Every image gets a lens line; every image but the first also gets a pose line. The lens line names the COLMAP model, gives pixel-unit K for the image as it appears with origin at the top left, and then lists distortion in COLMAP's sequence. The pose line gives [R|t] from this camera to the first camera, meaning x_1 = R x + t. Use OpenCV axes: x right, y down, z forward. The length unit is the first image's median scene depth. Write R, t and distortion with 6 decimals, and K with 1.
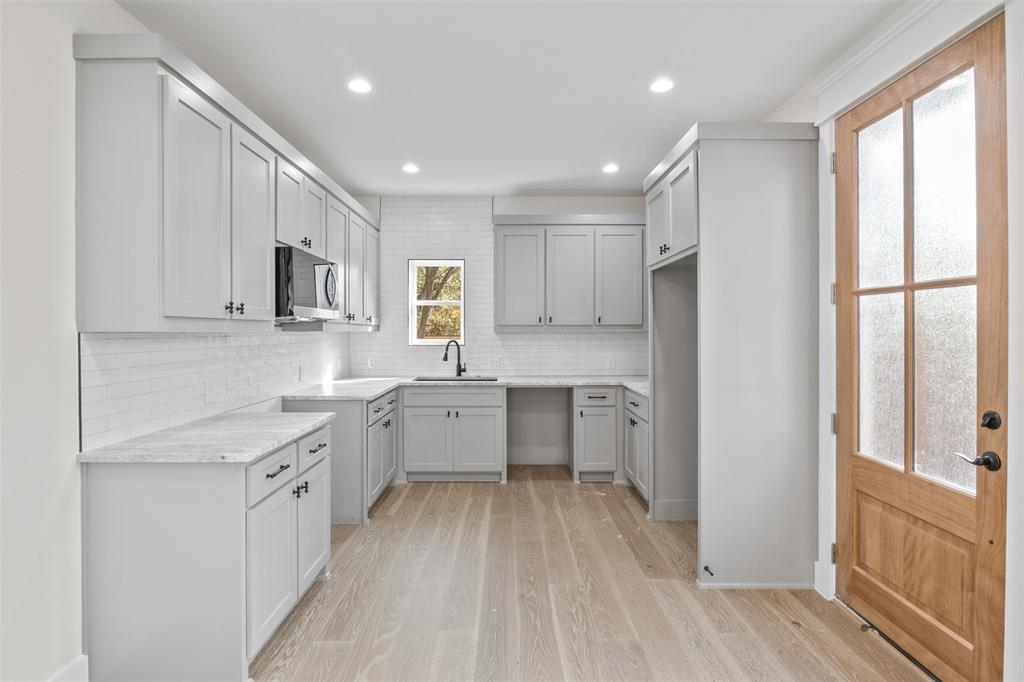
lens RADIAL K [[512.1, 0, 510.4], [0, 512.1, 337.5], [0, 0, 1]] dist [-0.009690, -0.000468]
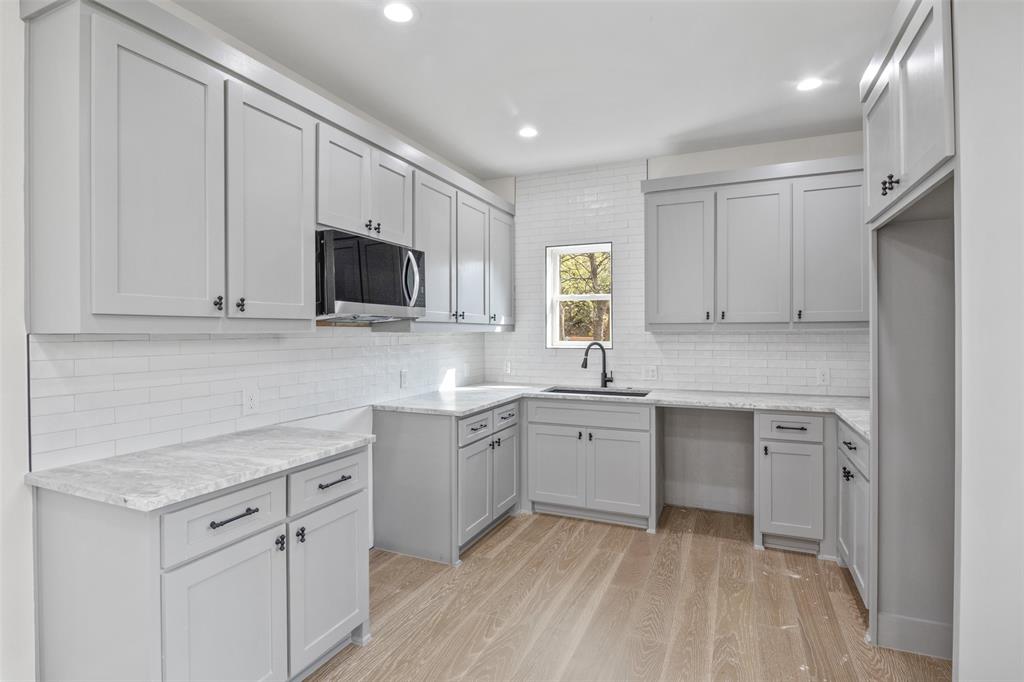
lens RADIAL K [[512.1, 0, 510.4], [0, 512.1, 337.5], [0, 0, 1]] dist [-0.009690, -0.000468]
pose [[0.911925, 0.003086, -0.410346, 0.108159], [-0.003157, 0.999995, 0.000503, -0.003001], [0.410346, 0.000836, 0.911930, 0.230911]]
